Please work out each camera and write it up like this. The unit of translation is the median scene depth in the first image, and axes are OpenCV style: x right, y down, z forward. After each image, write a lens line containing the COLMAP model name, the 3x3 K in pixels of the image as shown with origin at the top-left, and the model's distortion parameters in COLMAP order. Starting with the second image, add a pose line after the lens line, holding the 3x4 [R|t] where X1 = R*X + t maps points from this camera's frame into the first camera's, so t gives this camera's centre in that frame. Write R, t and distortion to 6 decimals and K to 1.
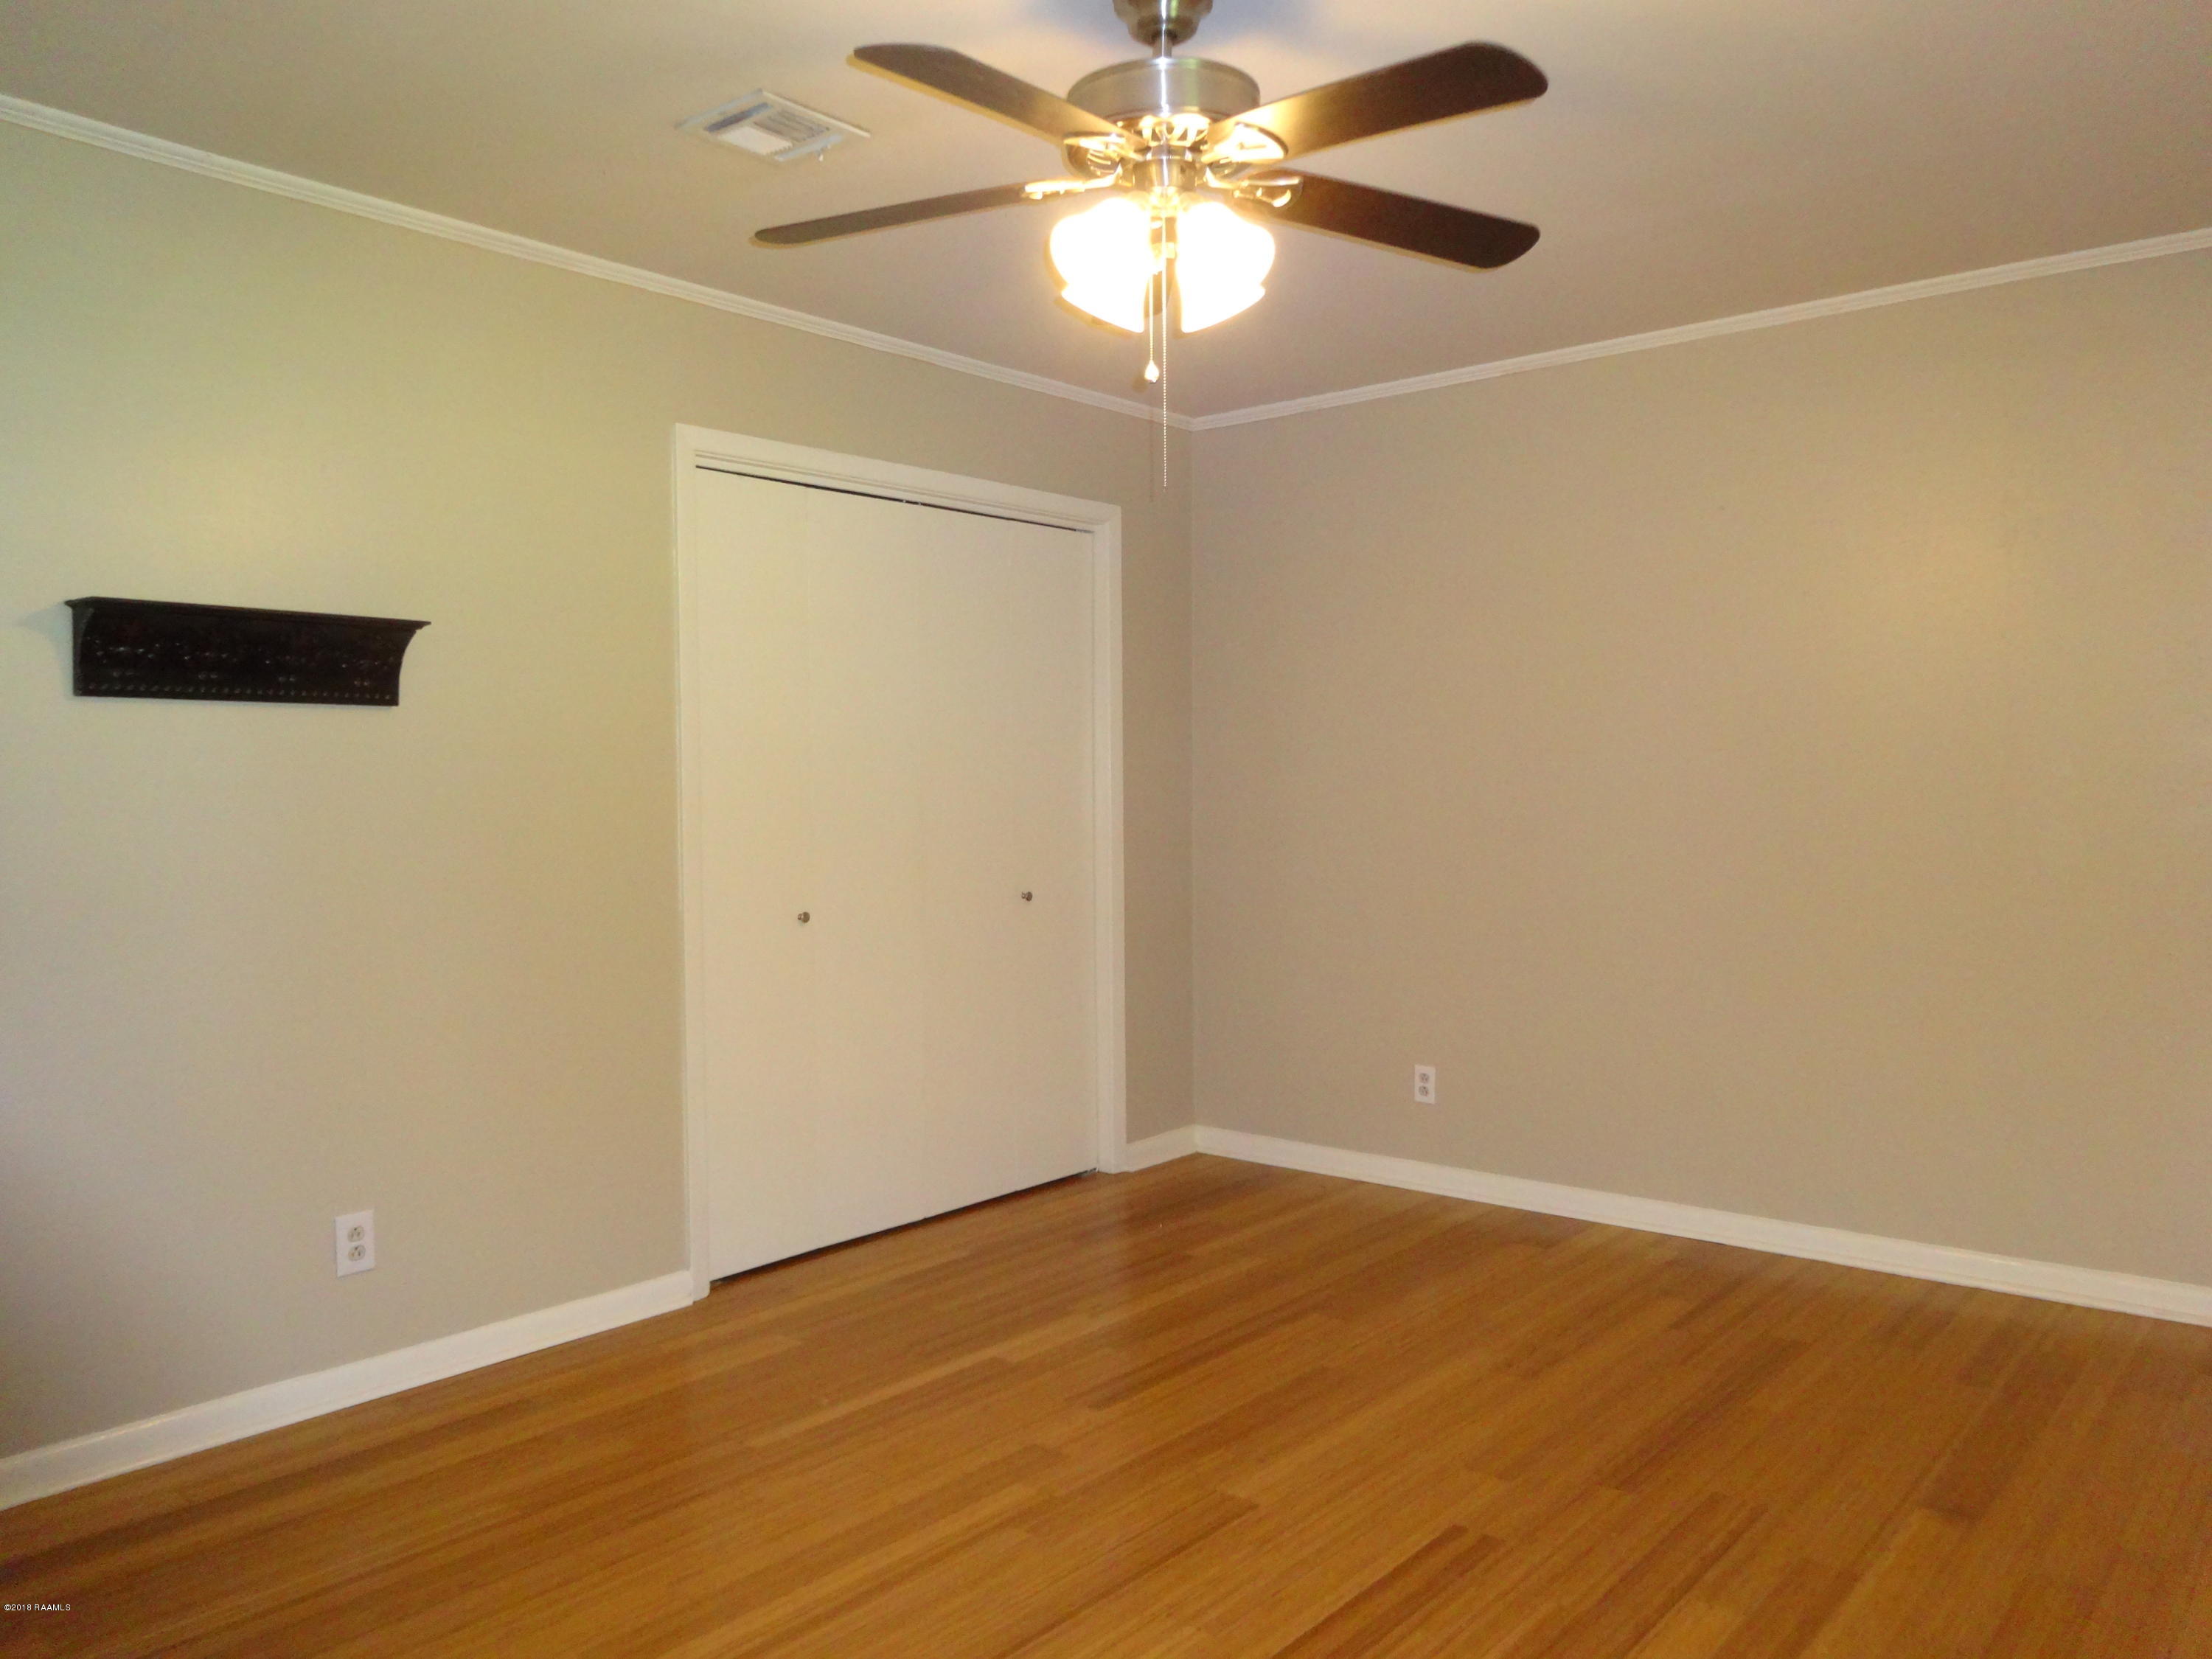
lens RADIAL K [[1642.1, 0, 1106.0], [0, 1642.1, 829.5], [0, 0, 1]] dist [-0.000894, -0.002567]
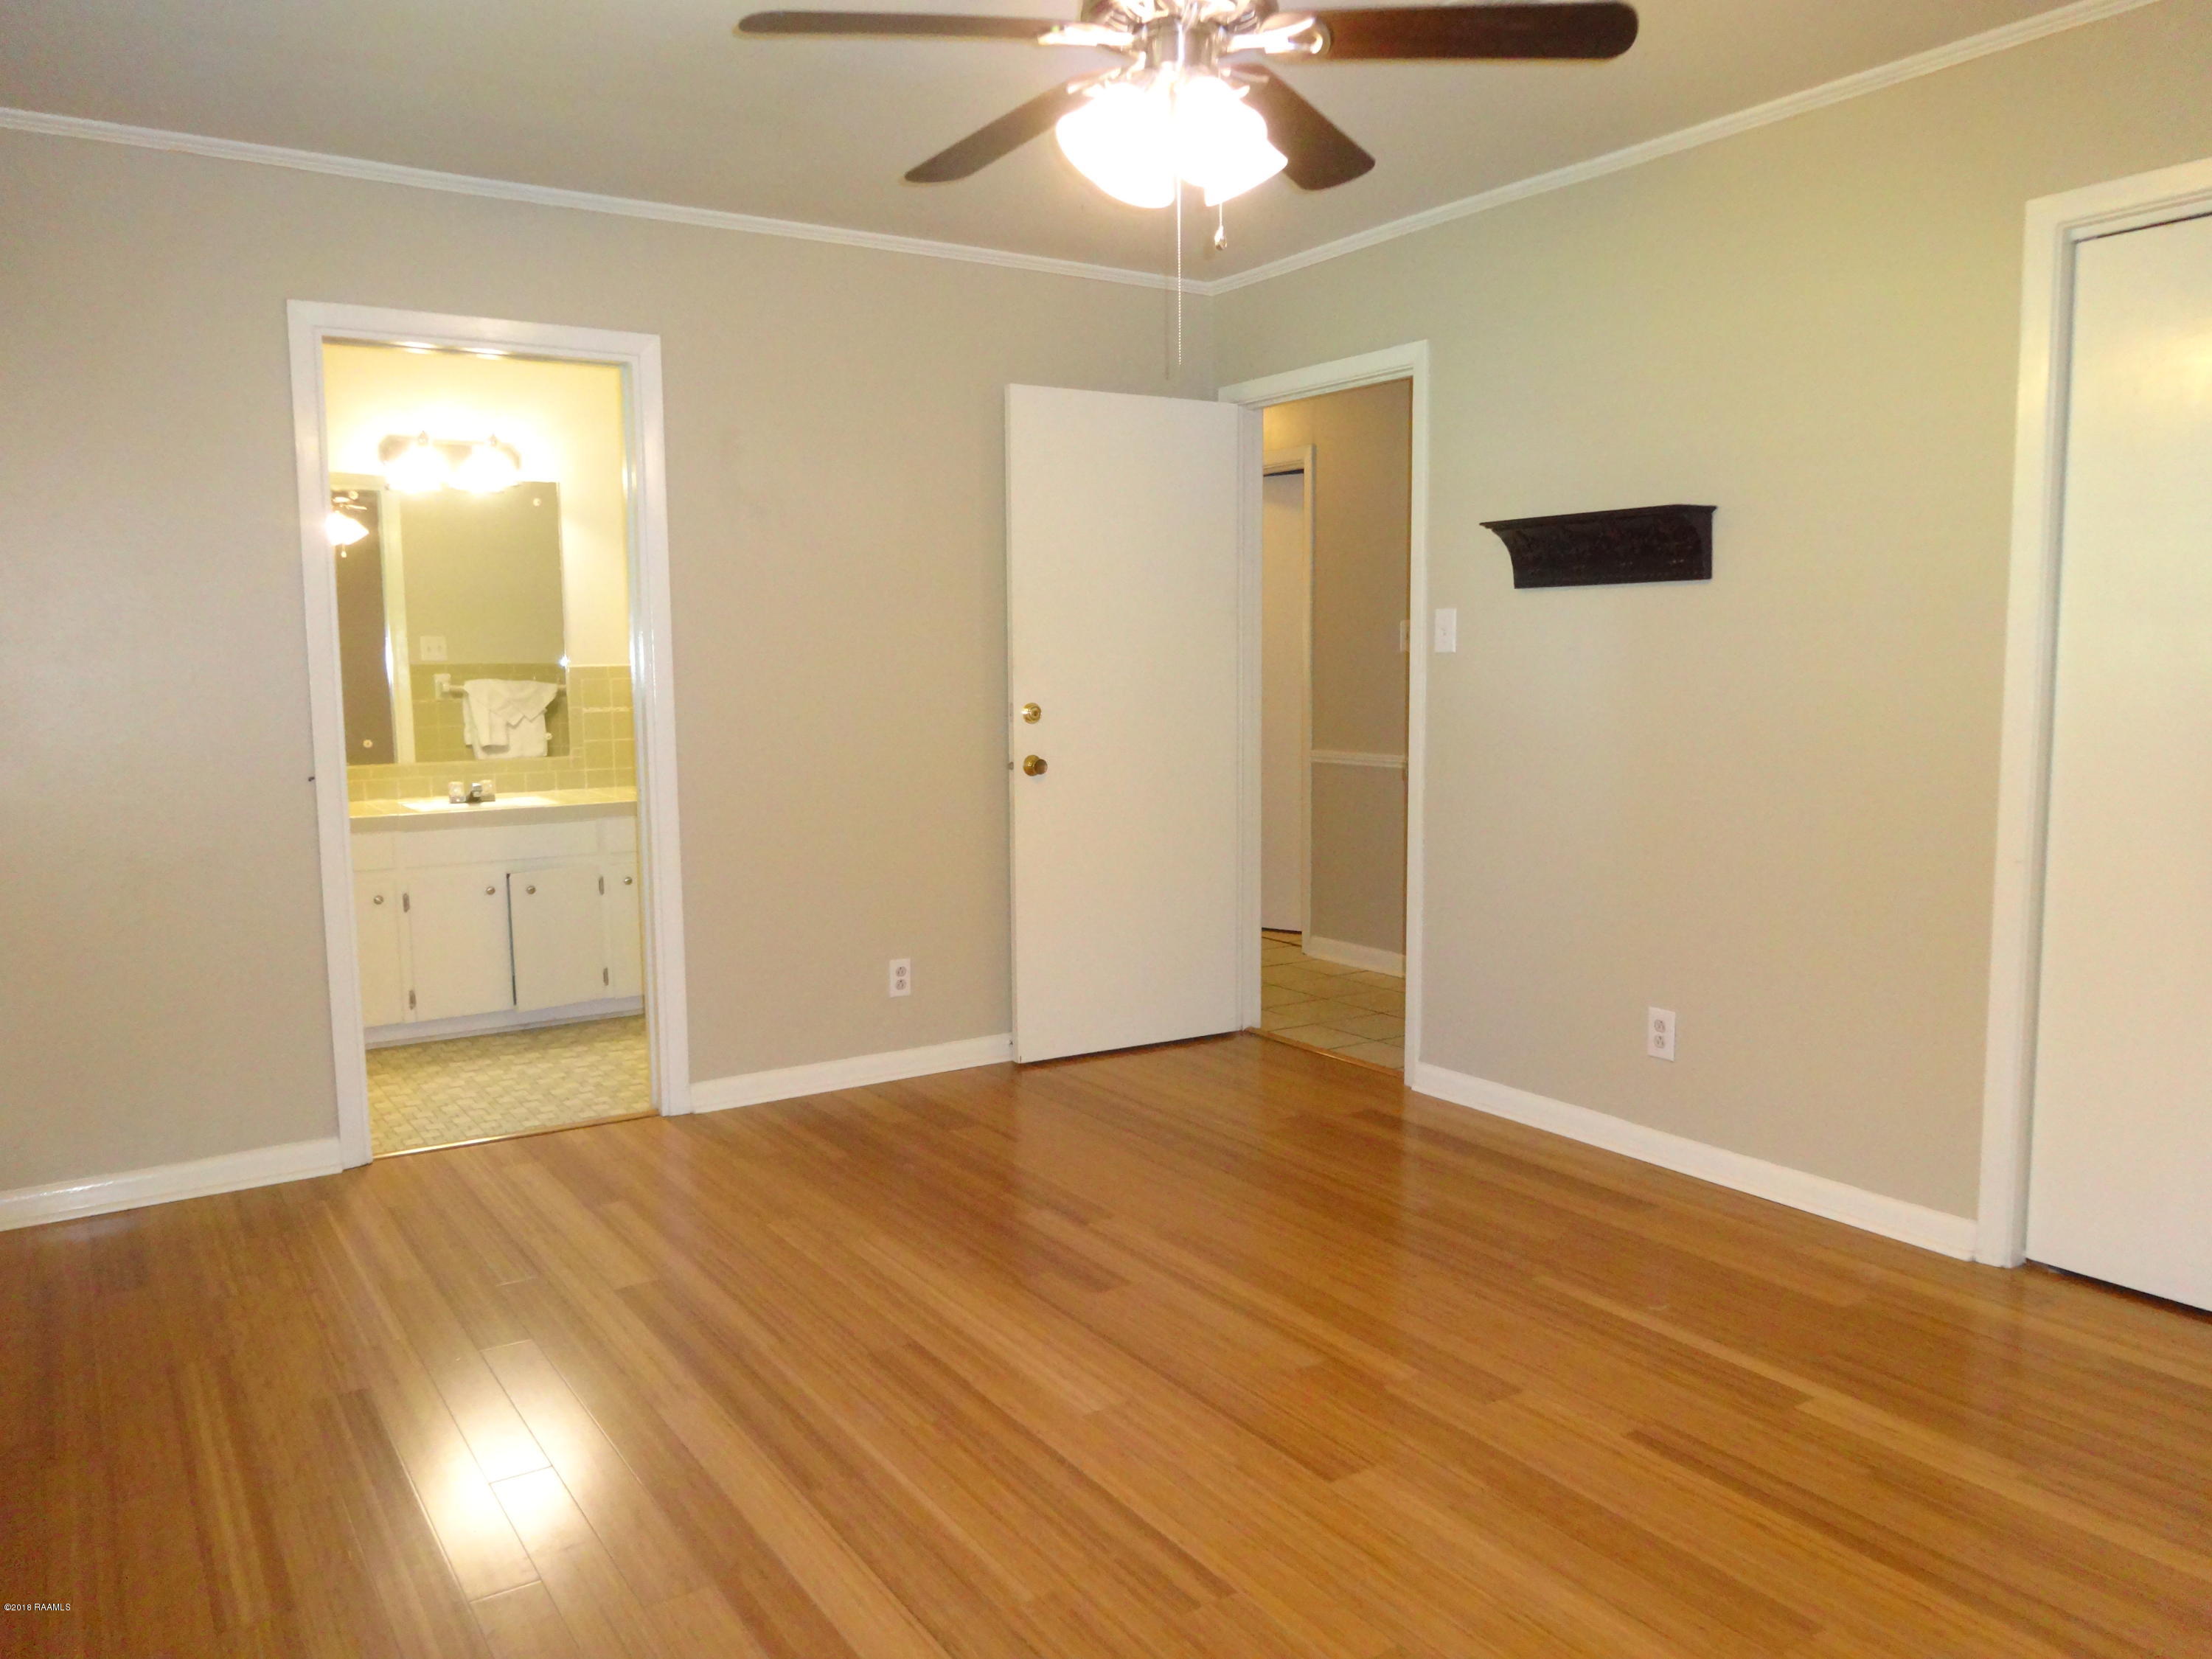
lens RADIAL K [[1642.1, 0, 1106.0], [0, 1642.1, 829.5], [0, 0, 1]] dist [-0.000894, -0.002567]
pose [[-0.293205, 0.111160, -0.949565, 0.807545], [-0.018719, 0.992360, 0.121950, -0.036136], [0.955866, 0.053532, -0.288884, 0.977397]]
